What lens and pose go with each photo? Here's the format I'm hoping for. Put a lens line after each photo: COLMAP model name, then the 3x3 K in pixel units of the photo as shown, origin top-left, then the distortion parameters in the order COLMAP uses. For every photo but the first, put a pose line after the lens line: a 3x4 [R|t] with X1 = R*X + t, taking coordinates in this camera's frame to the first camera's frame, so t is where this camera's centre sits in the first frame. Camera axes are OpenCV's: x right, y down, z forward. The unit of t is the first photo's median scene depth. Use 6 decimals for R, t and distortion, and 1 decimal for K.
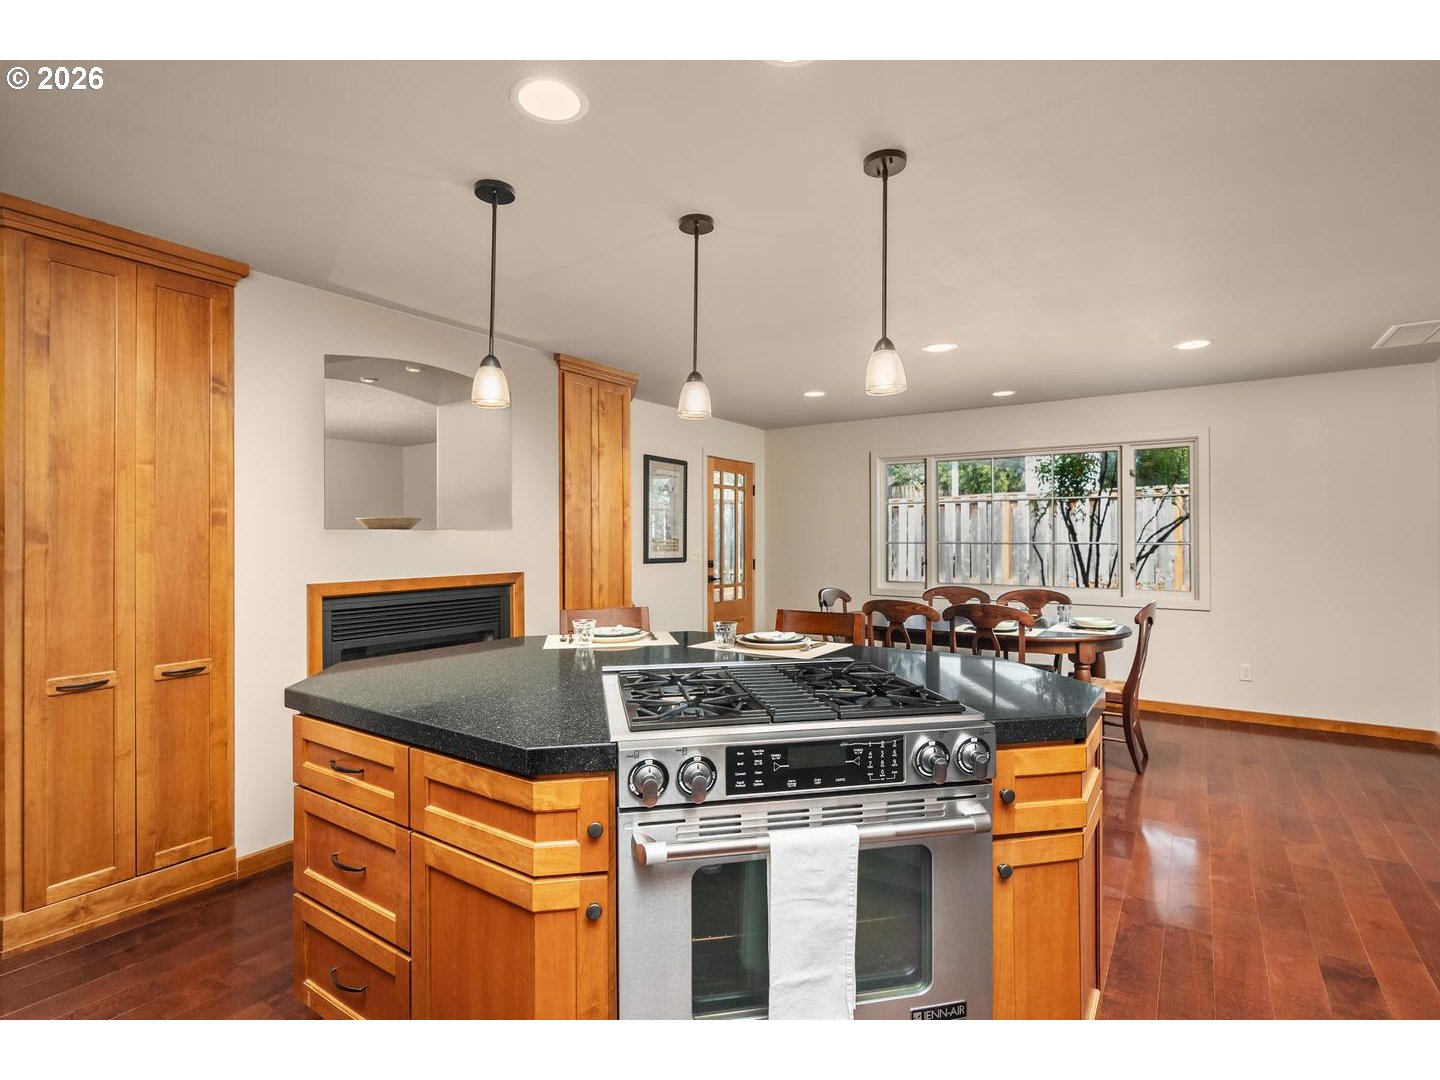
lens RADIAL K [[708.1, 0, 720.0], [0, 708.1, 540.0], [0, 0, 1]] dist [0.001299, 0.000223]
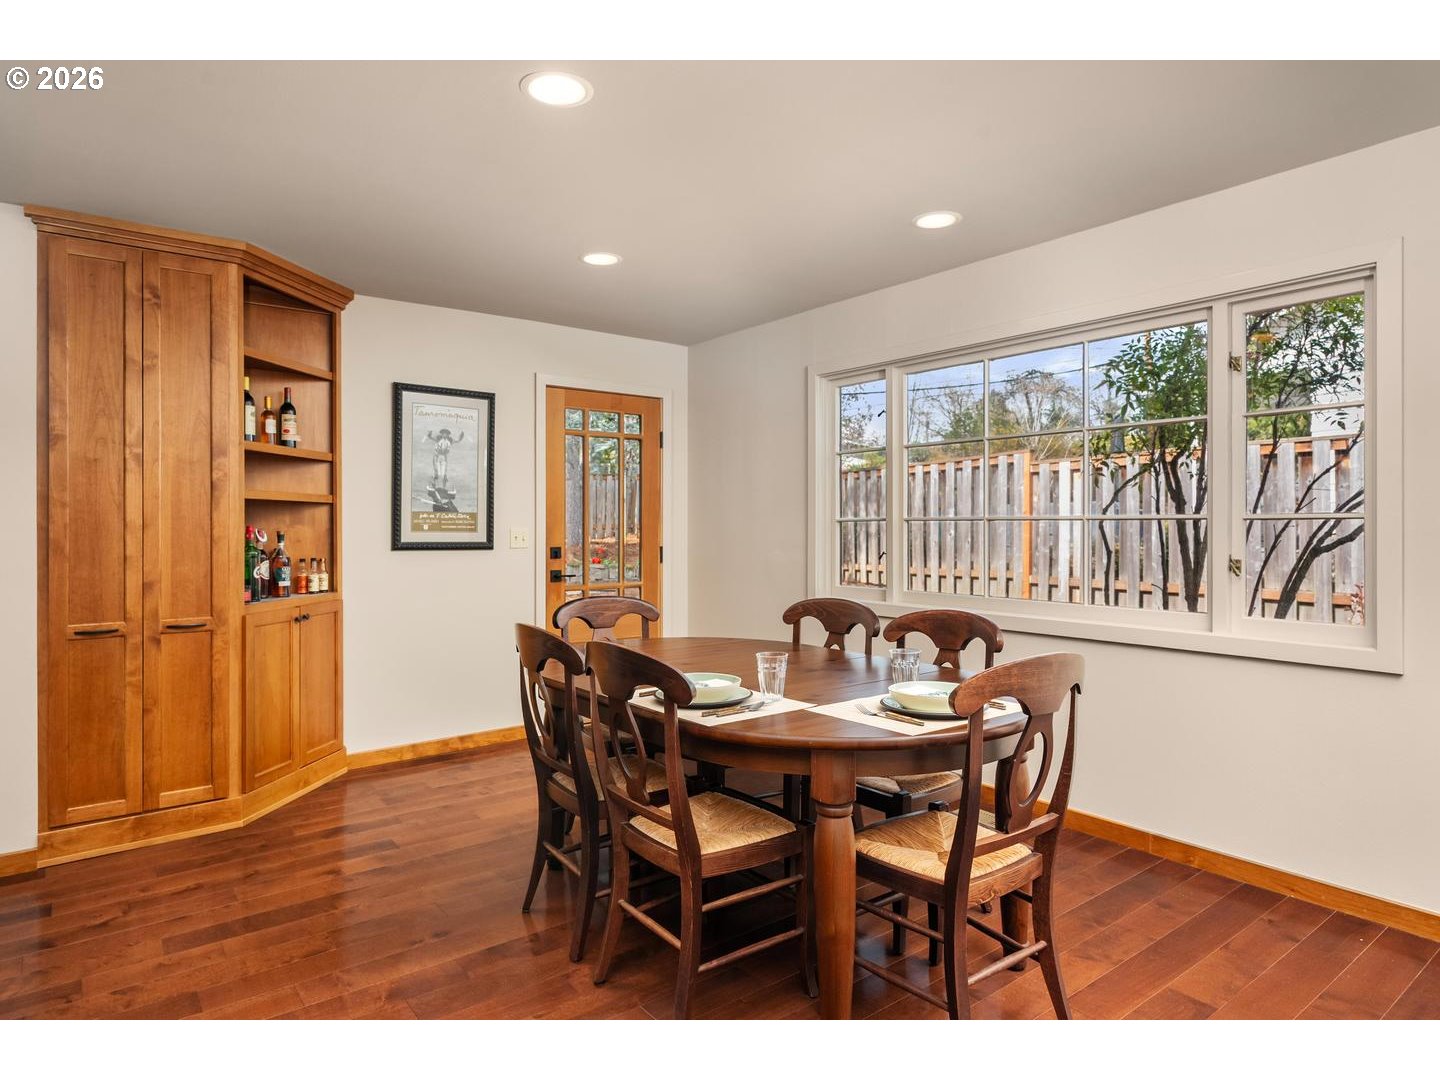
lens RADIAL K [[839.3, 0, 712.3], [0, 839.3, 531.1], [0, 0, 1]] dist [0.001167, 0.000083]
pose [[0.949415, 0.001995, -0.314017, 0.533418], [-0.000985, 0.999994, 0.003377, 0.016289], [0.314021, -0.002897, 0.949411, 0.462216]]
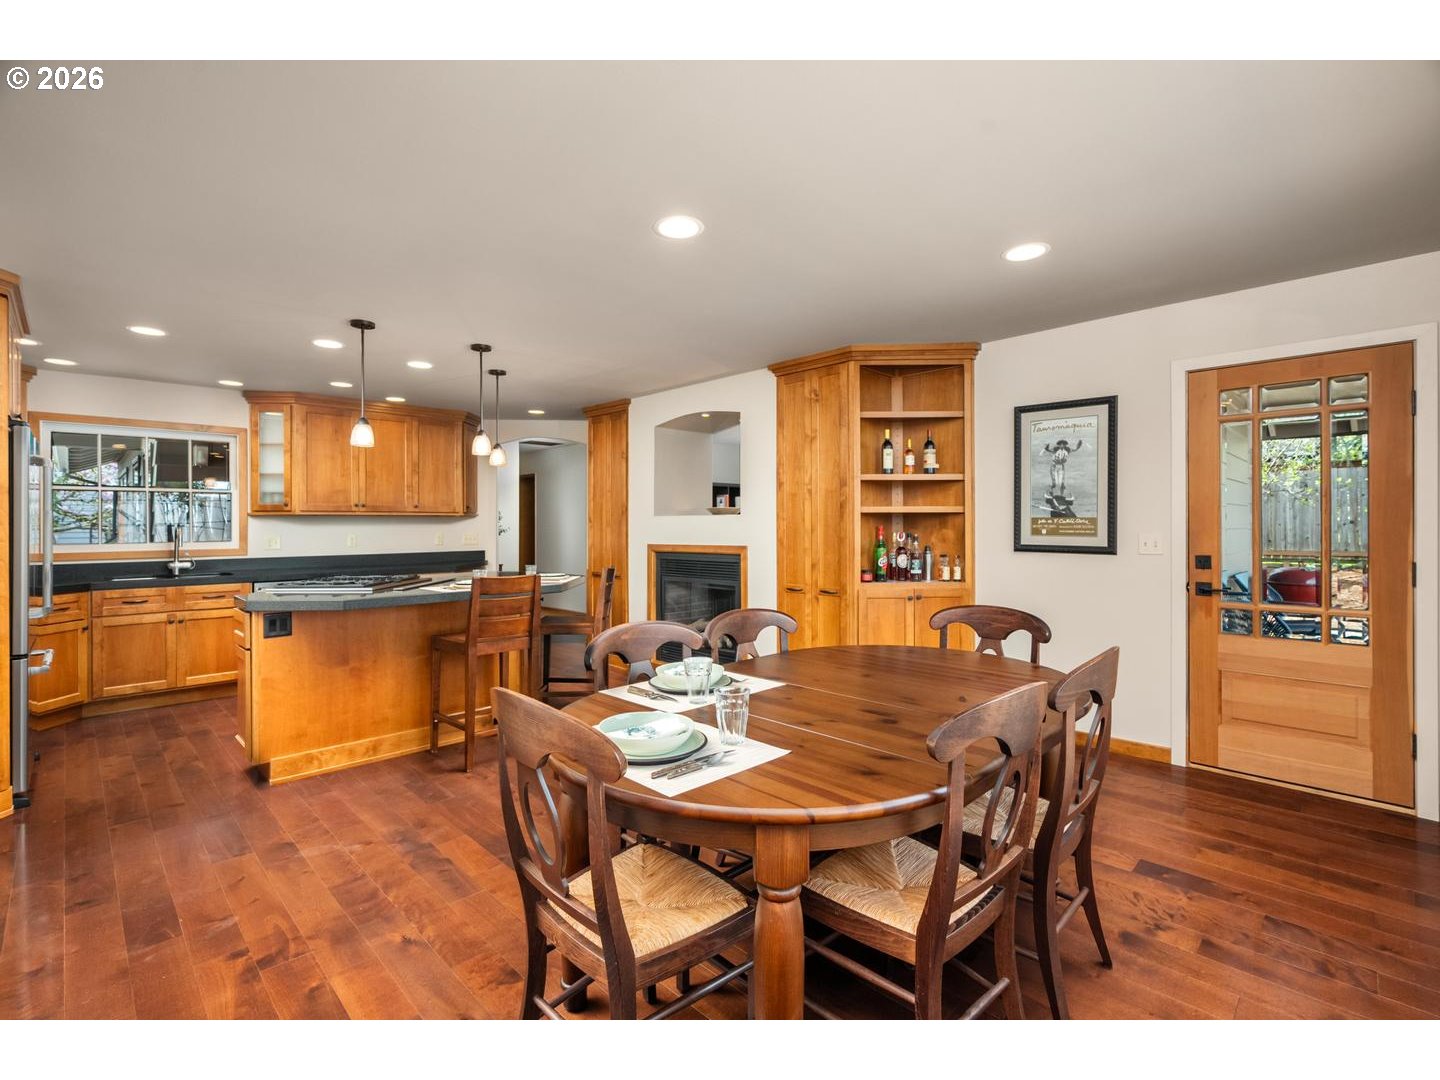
lens RADIAL K [[662.4, 0, 720.3], [0, 662.4, 522.7], [0, 0, 1]] dist [-0.001841, 0.000287]
pose [[-0.183895, 0.001490, -0.982945, 0.837779], [0.003604, 0.999993, 0.000841, 0.001065], [0.982939, -0.003388, -0.183899, 1.055192]]
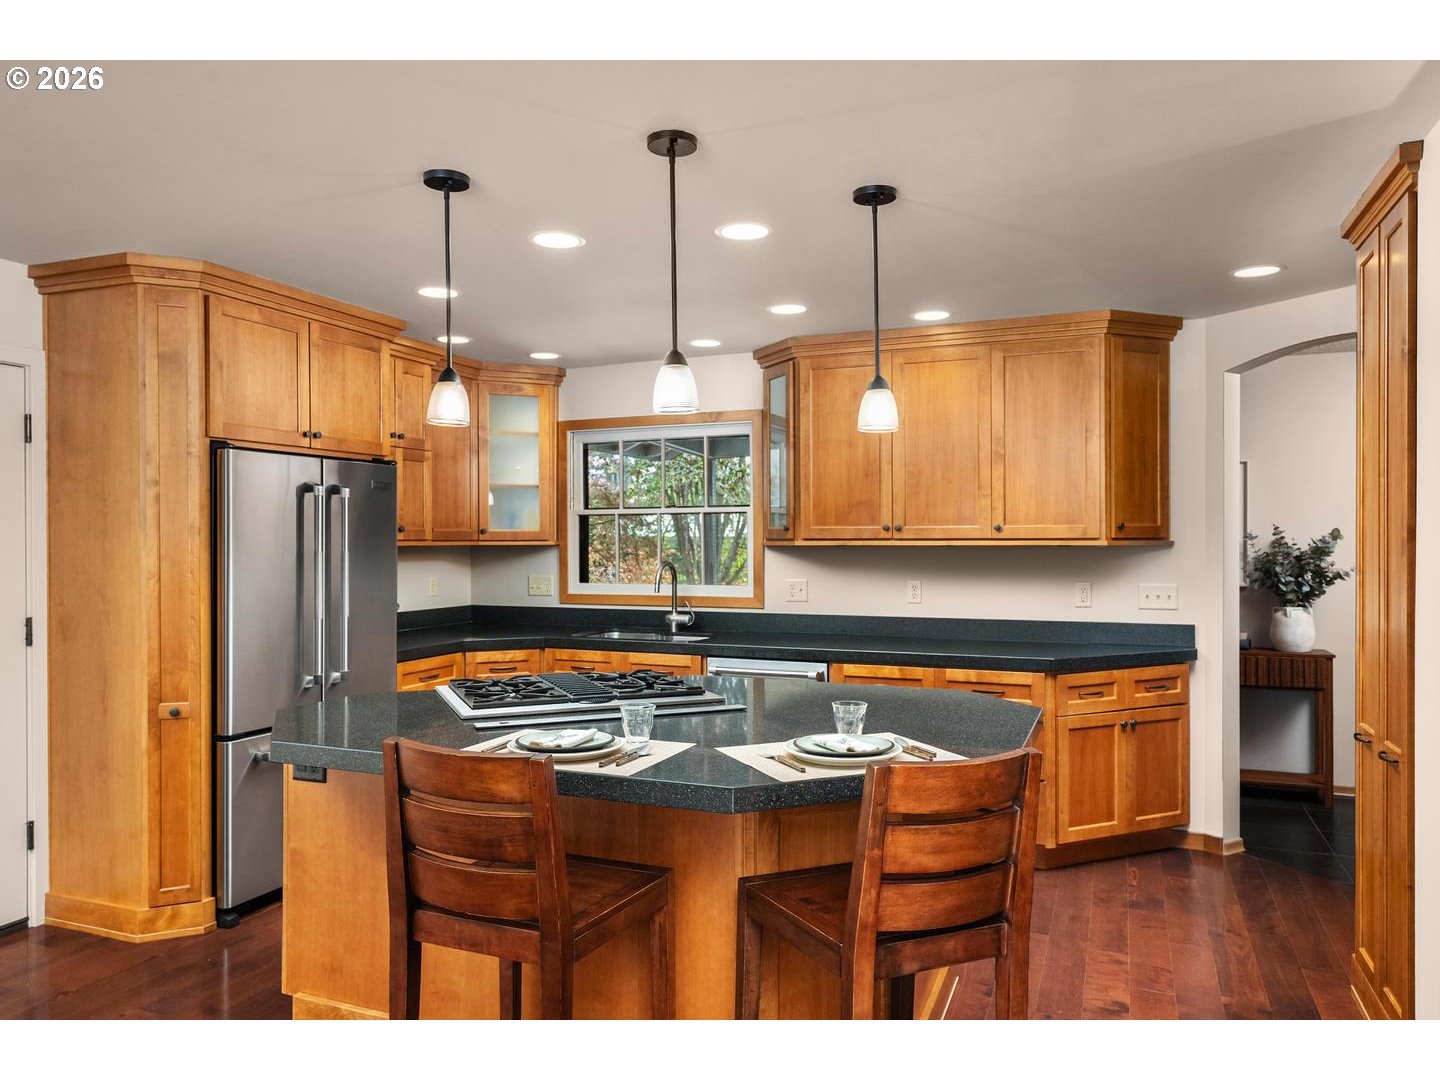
lens RADIAL K [[990.5, 0, 720.0], [0, 990.5, 540.0], [0, 0, 1]] dist [-0.003245, -0.000386]
pose [[-0.977605, 0.004817, -0.210395, 0.071404], [0.004126, 0.999985, 0.003726, -0.027094], [0.210410, 0.002774, -0.977609, 1.100400]]
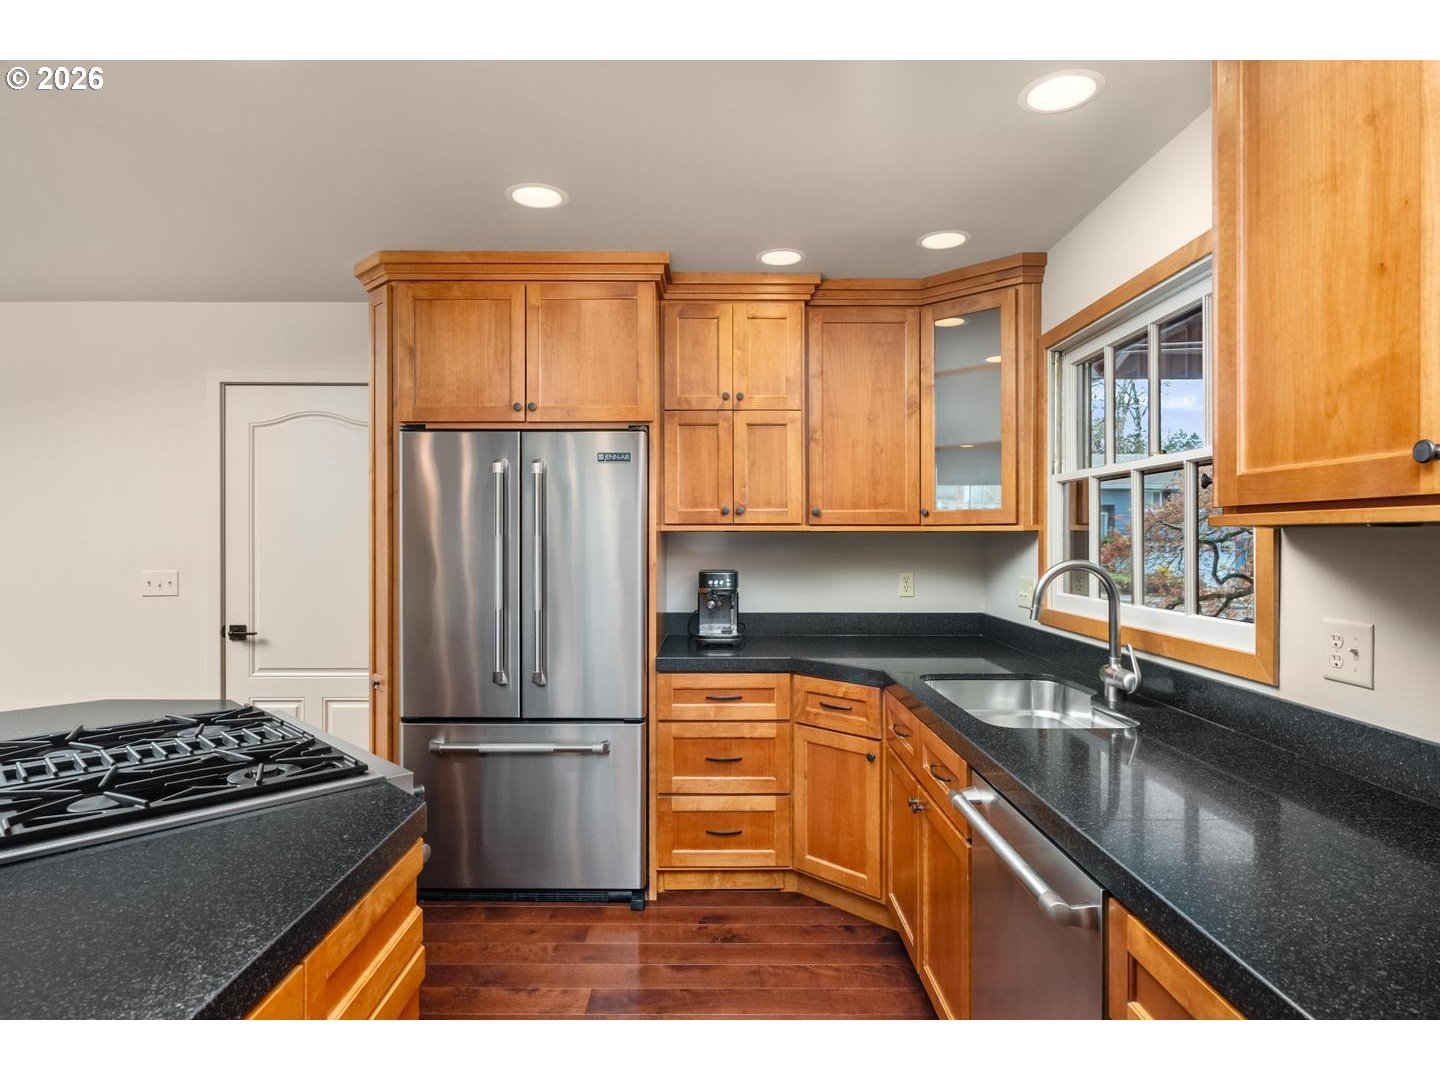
lens RADIAL K [[794.7, 0, 720.0], [0, 794.7, 540.0], [0, 0, 1]] dist [-0.001758, 0.001497]
pose [[-0.571716, -0.003000, 0.820446, -0.393356], [0.002272, 0.999984, 0.005240, -0.013831], [-0.820449, 0.004860, -0.571700, 0.380198]]
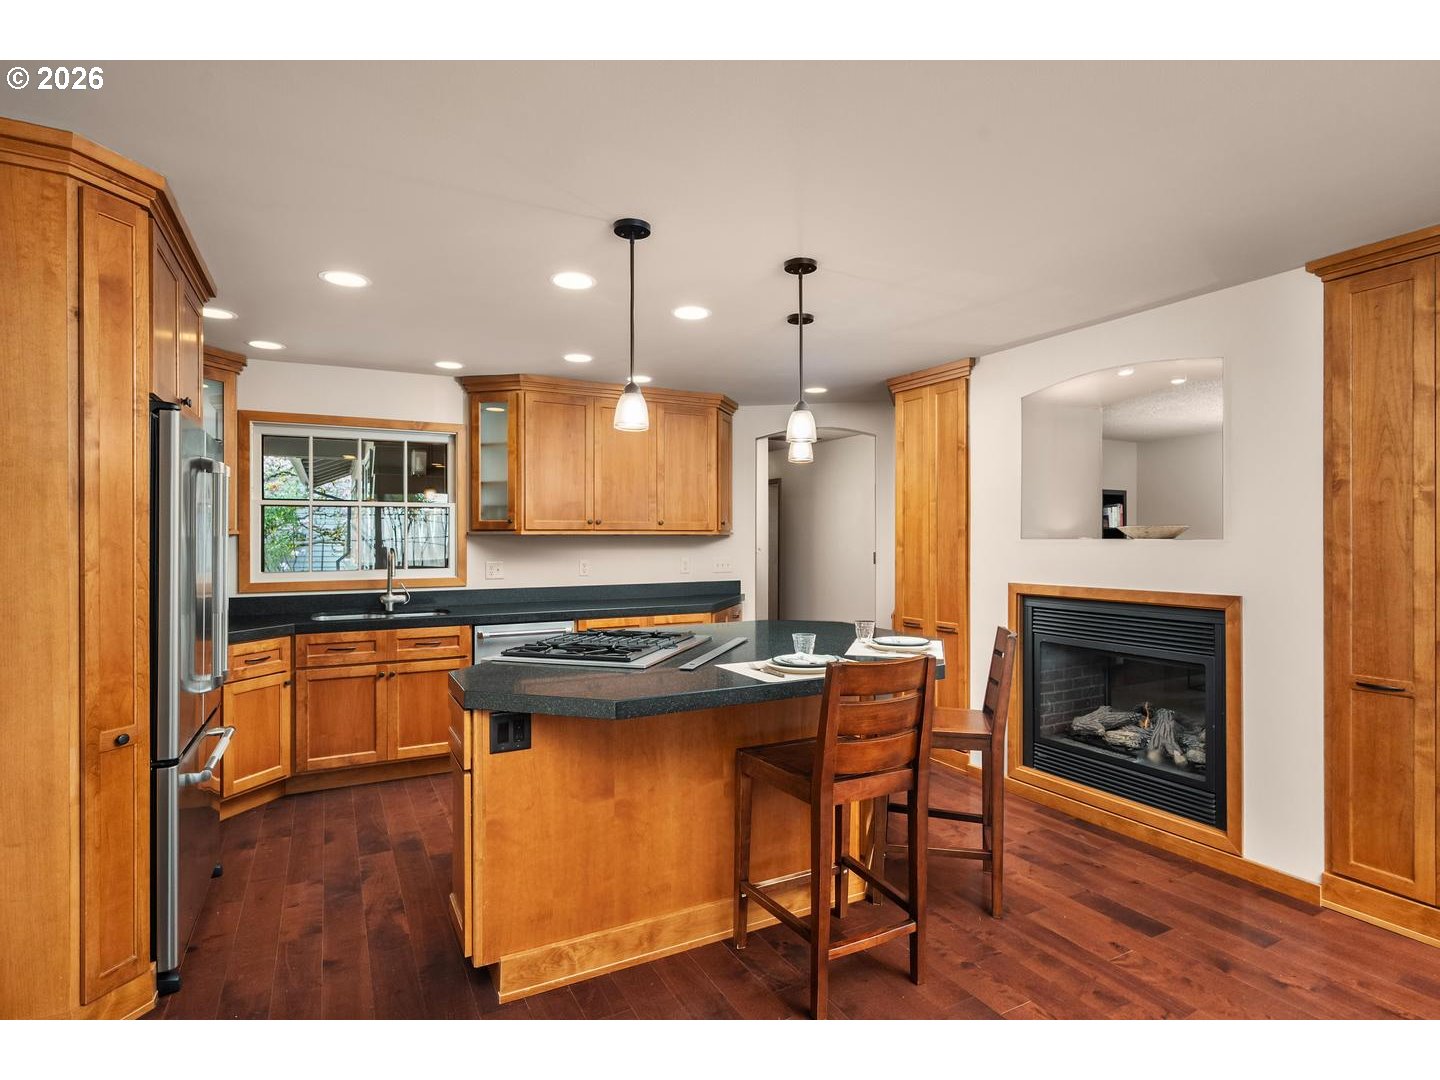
lens RADIAL K [[732.4, 0, 718.4], [0, 732.4, 536.2], [0, 0, 1]] dist [-0.003205, 0.000130]
pose [[-0.456854, 0.002234, -0.889539, 0.568428], [0.000277, 0.999997, 0.002369, -0.016455], [0.889542, 0.000836, -0.456853, 0.774680]]
